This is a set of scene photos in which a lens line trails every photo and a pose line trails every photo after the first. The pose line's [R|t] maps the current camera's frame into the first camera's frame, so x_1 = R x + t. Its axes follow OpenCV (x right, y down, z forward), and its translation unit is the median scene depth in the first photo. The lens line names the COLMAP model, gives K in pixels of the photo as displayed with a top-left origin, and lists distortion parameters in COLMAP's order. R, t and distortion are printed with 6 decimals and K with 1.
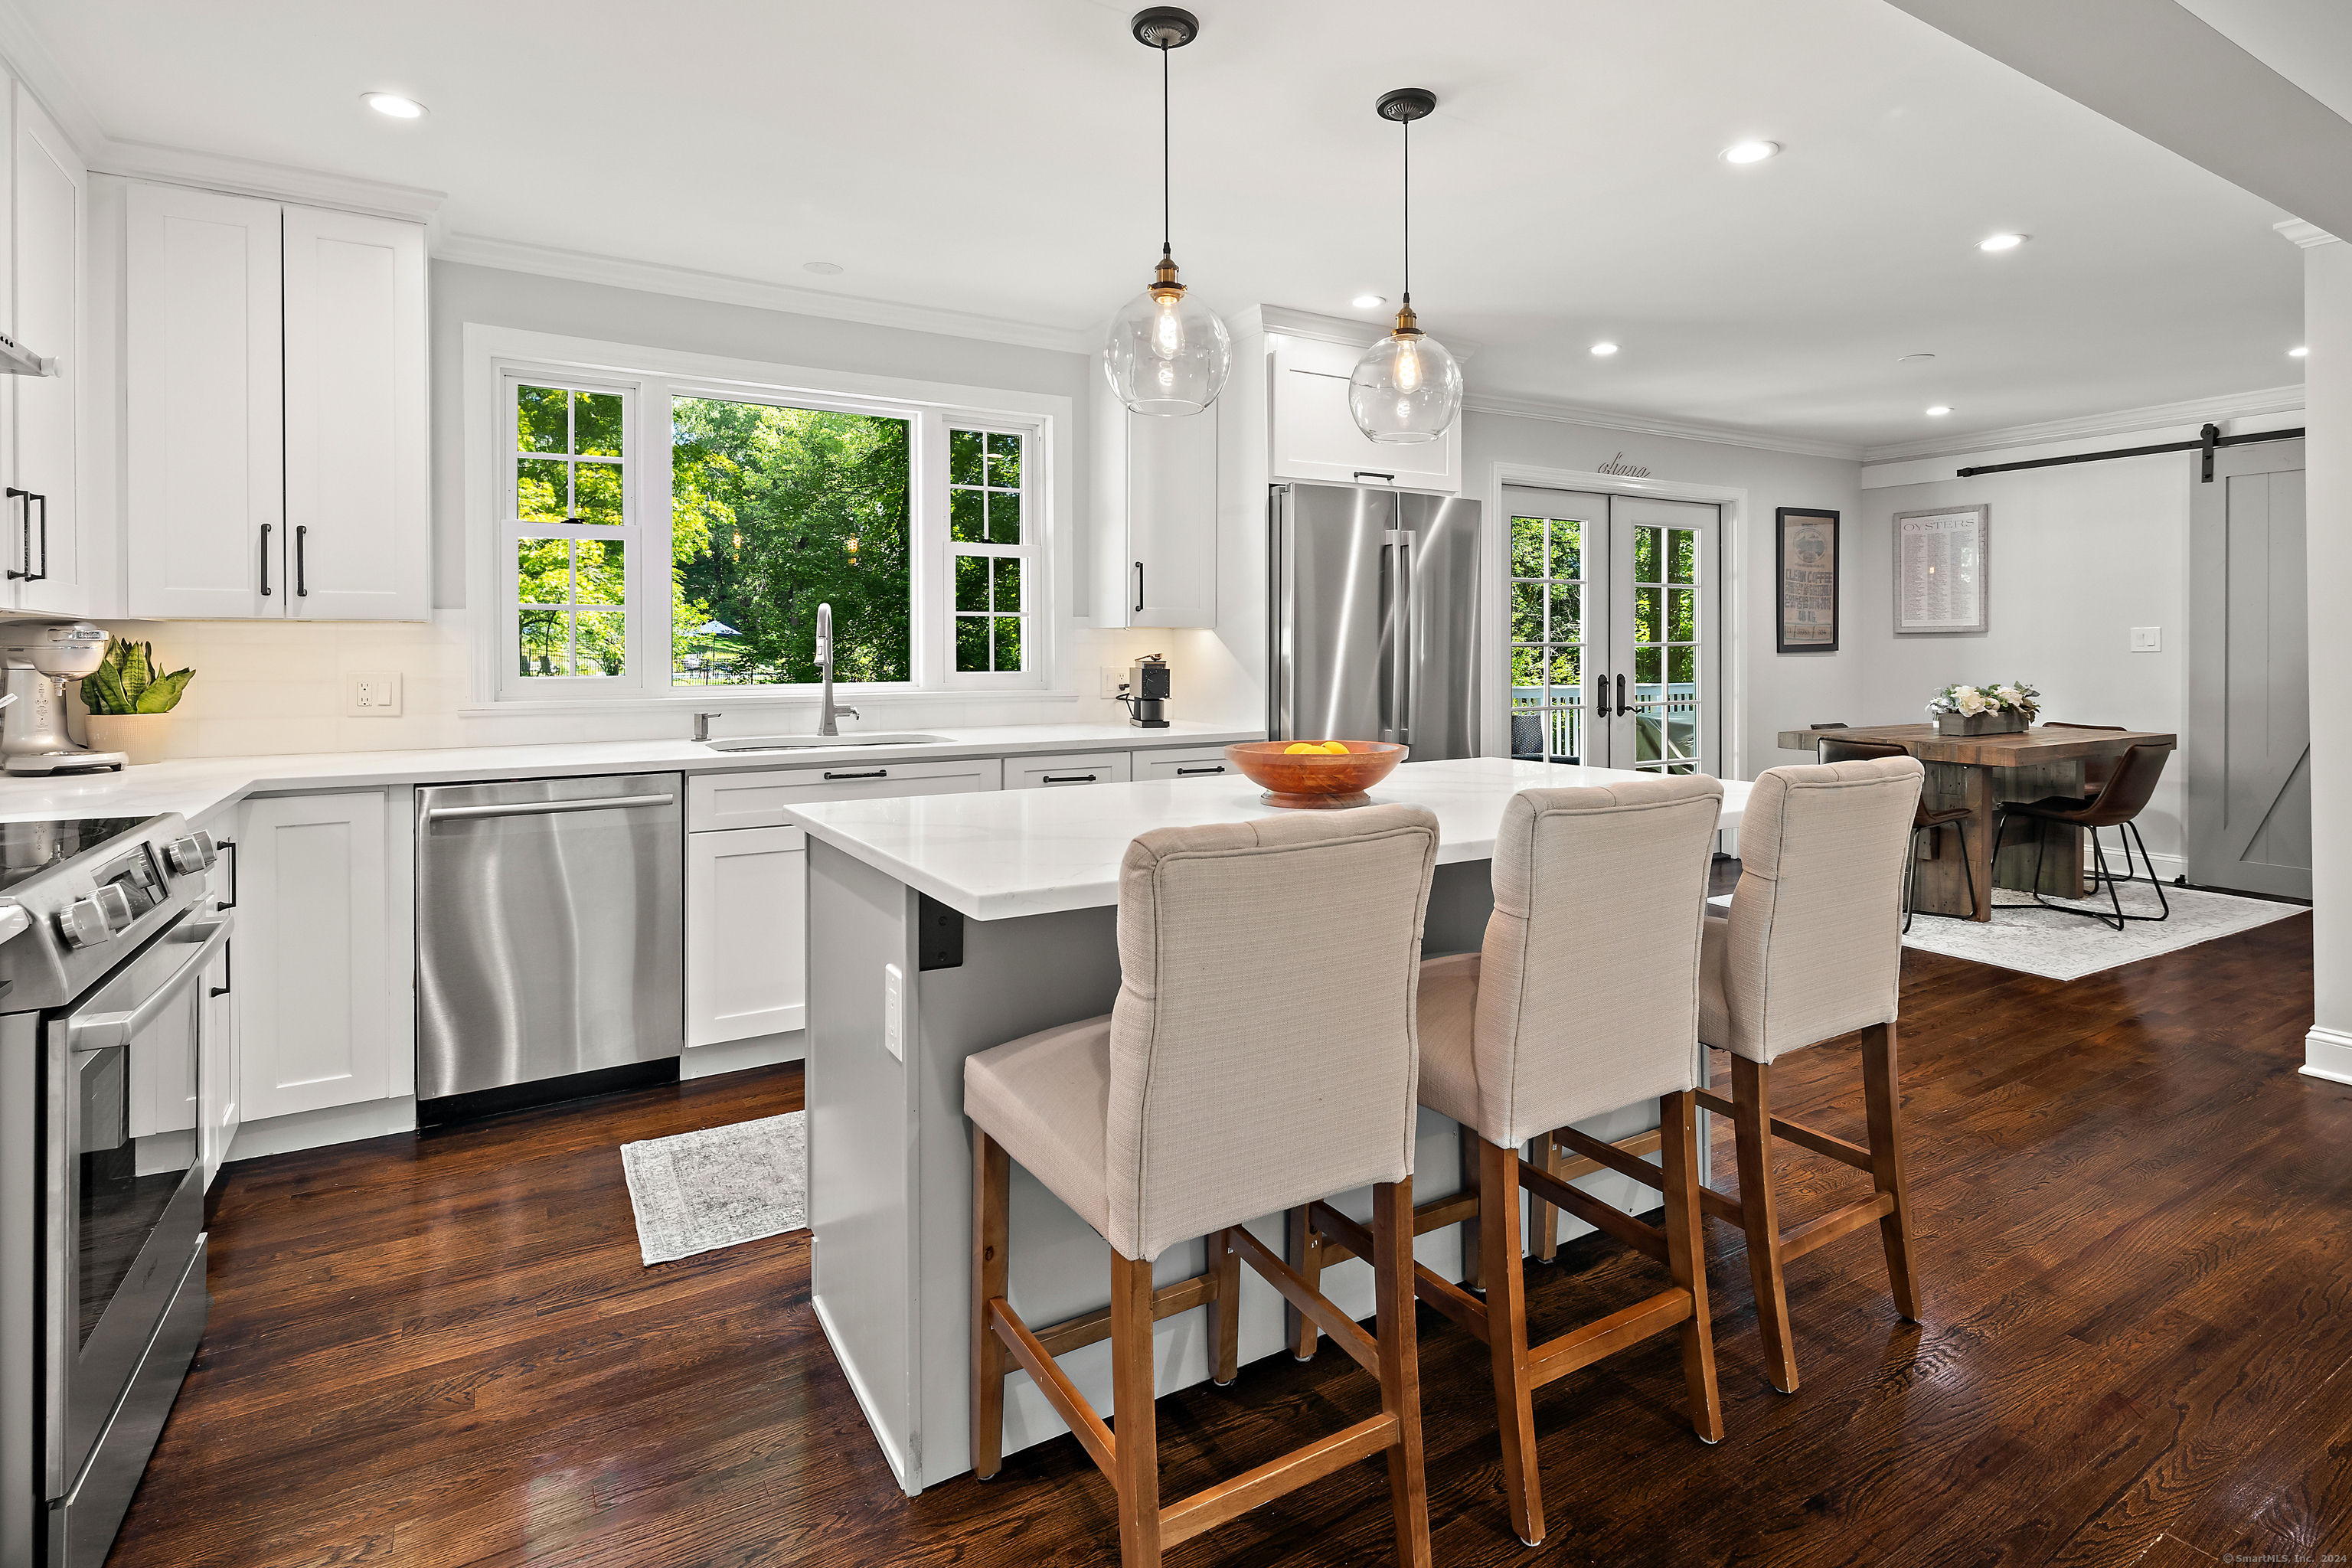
lens RADIAL K [[1147.5, 0, 1181.2], [0, 1147.5, 661.0], [0, 0, 1]] dist [0.006911, -0.005084]
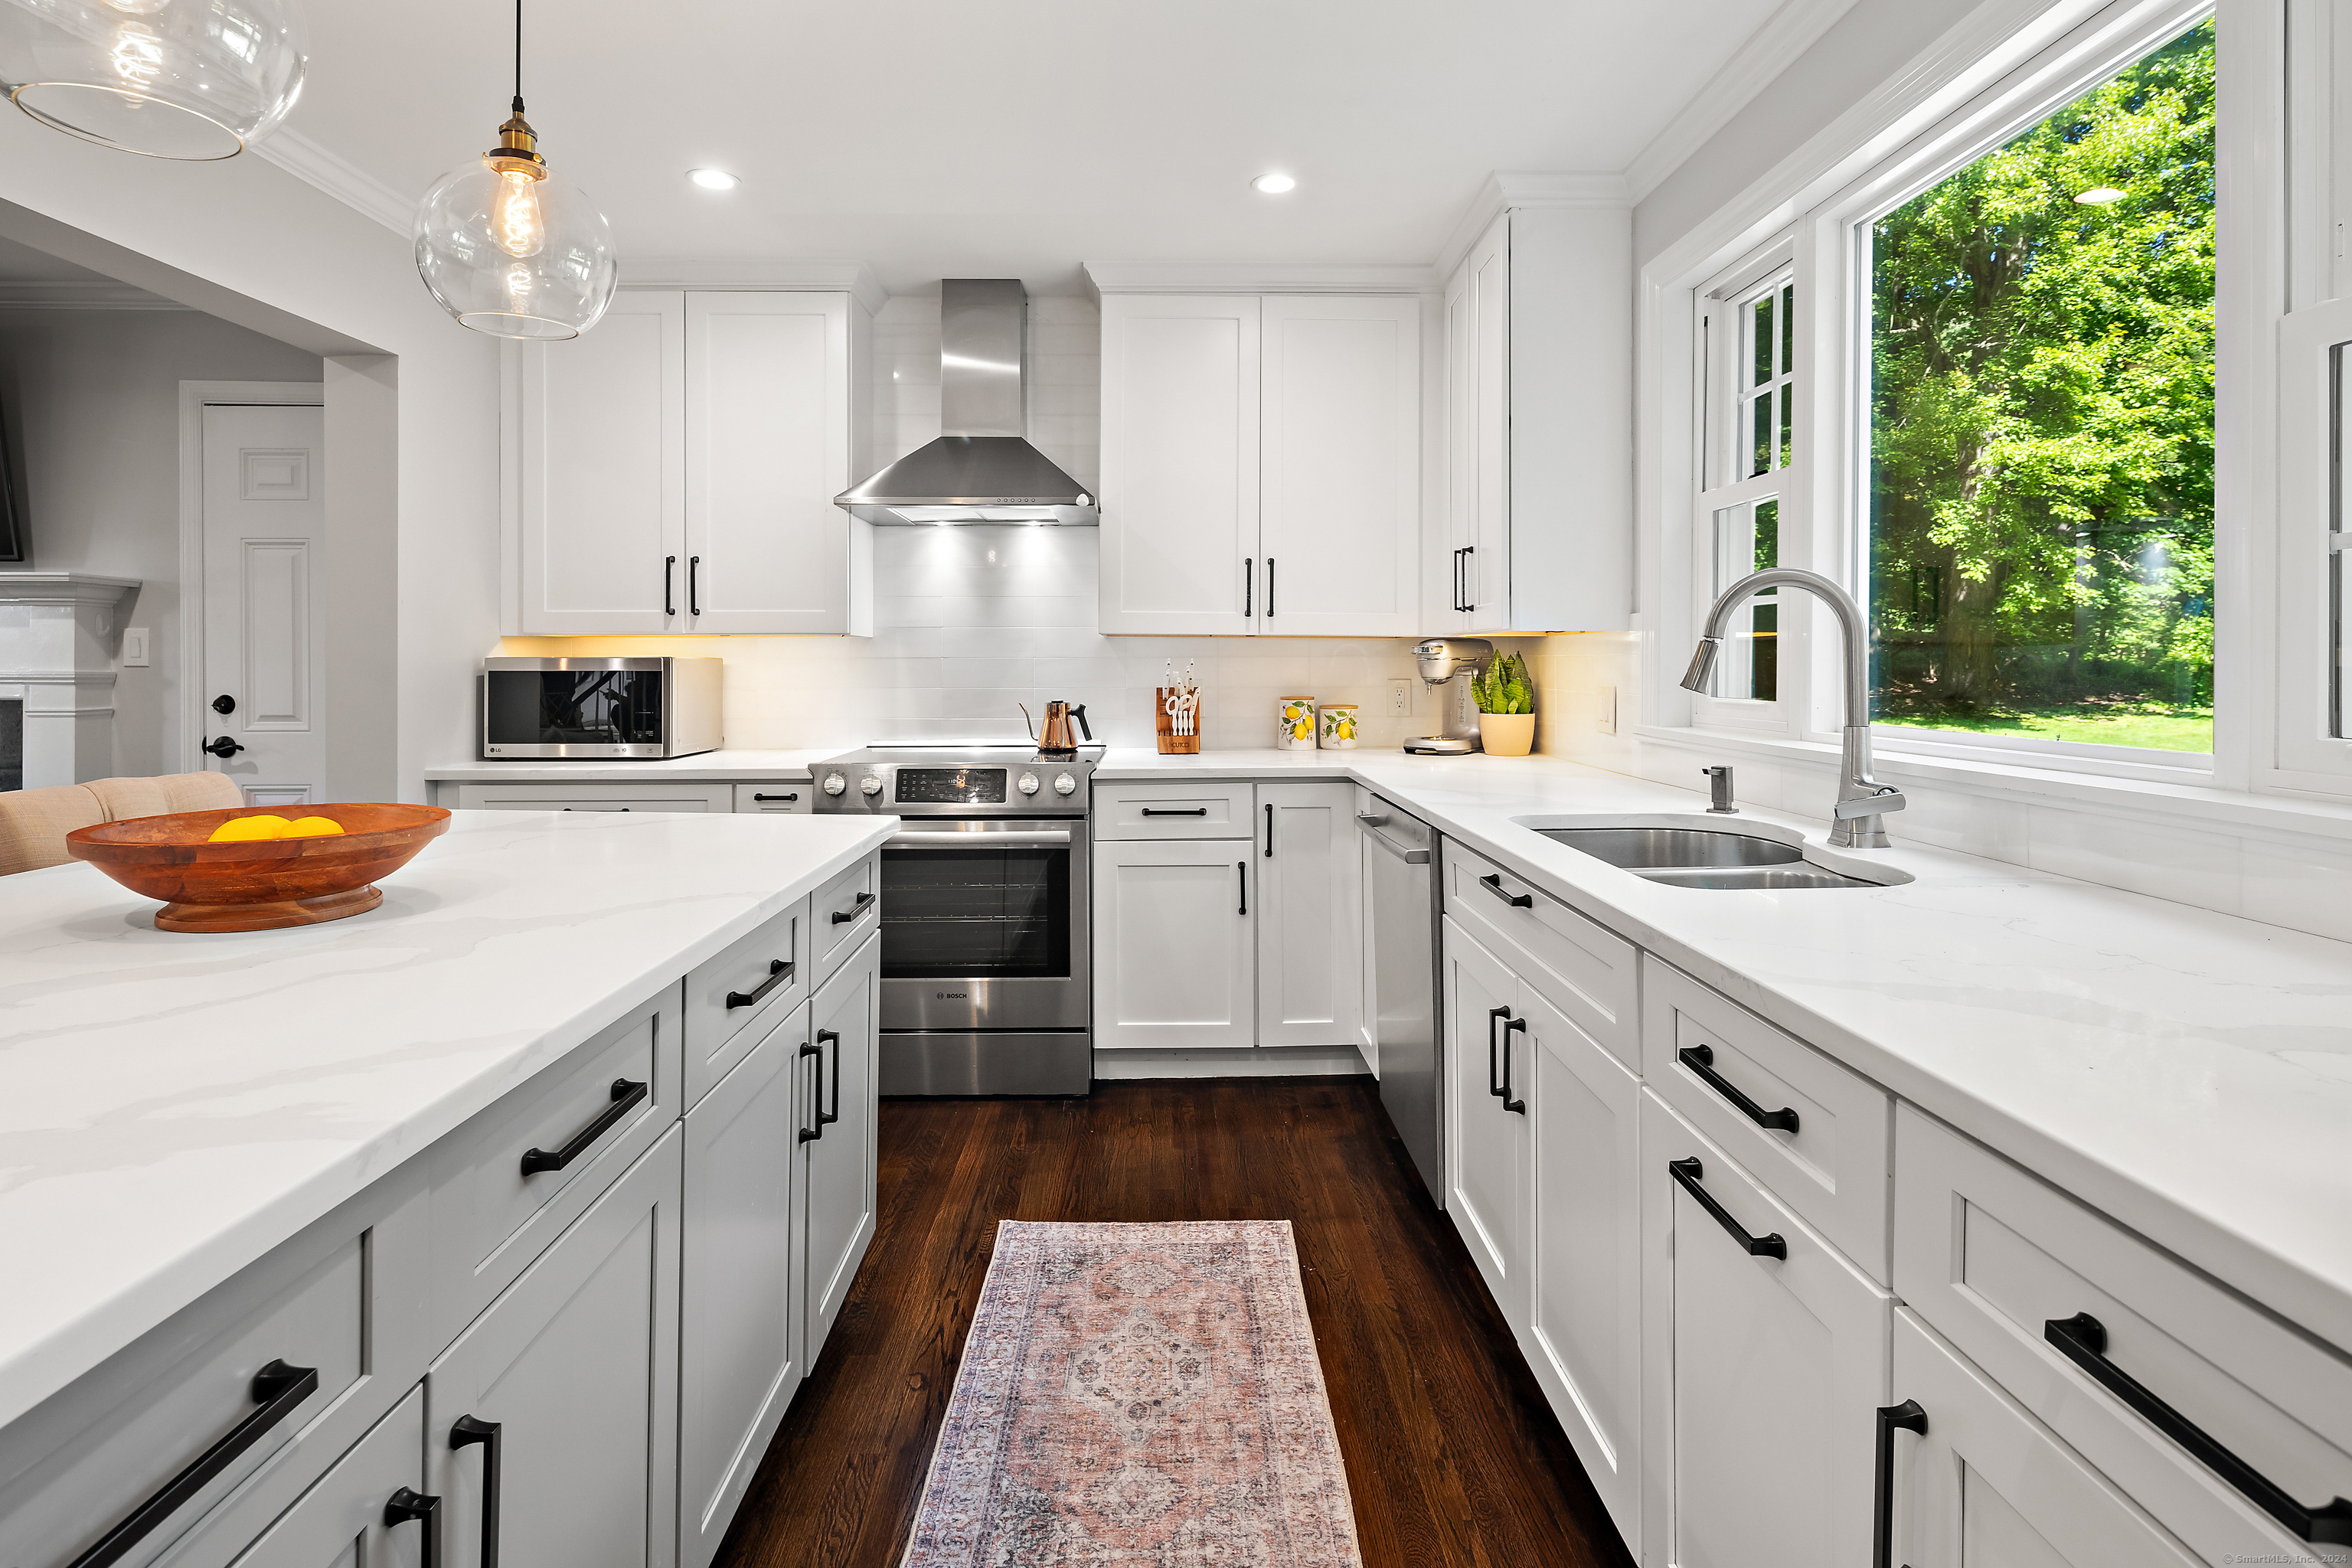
lens RADIAL K [[1149.3, 0, 1180.4], [0, 1149.3, 646.0], [0, 0, 1]] dist [0.000567, -0.001658]
pose [[-0.493612, -0.009681, -0.869628, 0.217637], [-0.008910, 0.999942, -0.006074, -0.010077], [0.869637, 0.004750, -0.493669, 0.901050]]
